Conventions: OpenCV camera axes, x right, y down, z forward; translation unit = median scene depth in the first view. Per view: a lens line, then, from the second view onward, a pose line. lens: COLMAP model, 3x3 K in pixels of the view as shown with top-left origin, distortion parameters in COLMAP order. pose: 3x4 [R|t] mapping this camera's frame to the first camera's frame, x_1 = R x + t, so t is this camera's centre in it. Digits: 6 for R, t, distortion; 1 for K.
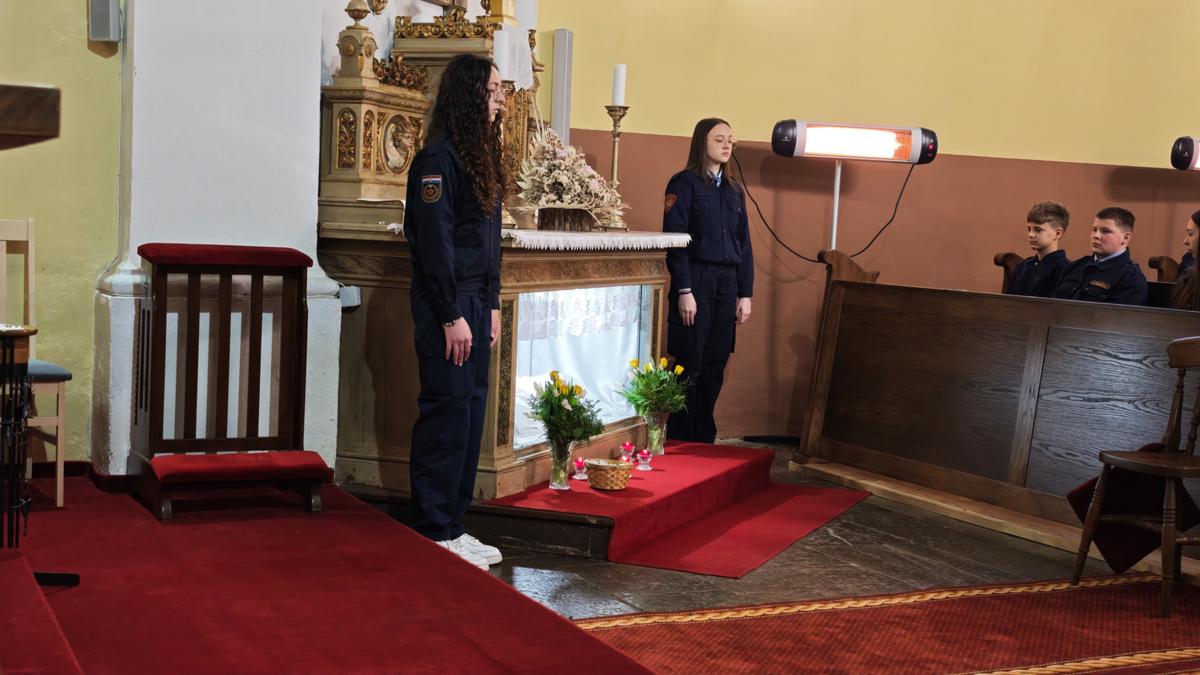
lens RADIAL K [[1589.7, 0, 601.7], [0, 1589.7, 333.8], [0, 0, 1]] dist [0.050608, 0.000000]
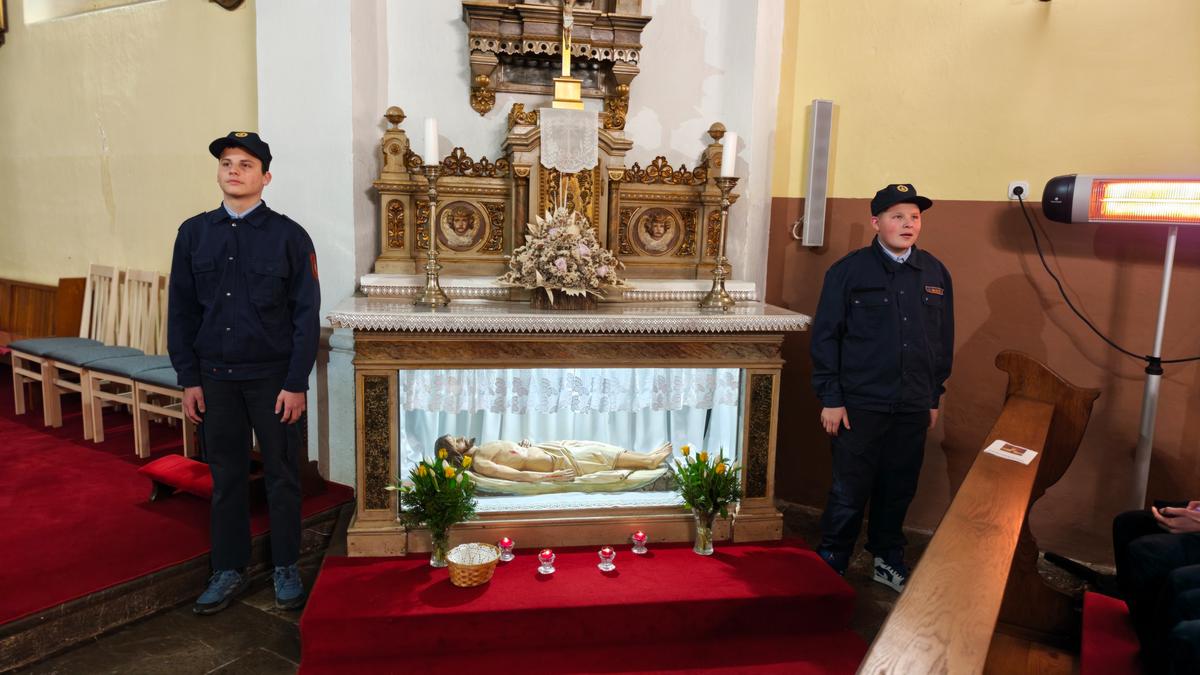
lens RADIAL K [[806.3, 0, 605.8], [0, 806.3, 338.1], [0, 0, 1]] dist [0.023620, -0.028887]
pose [[0.532024, 0.102140, -0.840546, 0.384126], [-0.069806, 0.994609, 0.076677, -0.079969], [0.843847, 0.017881, 0.536286, 0.686259]]
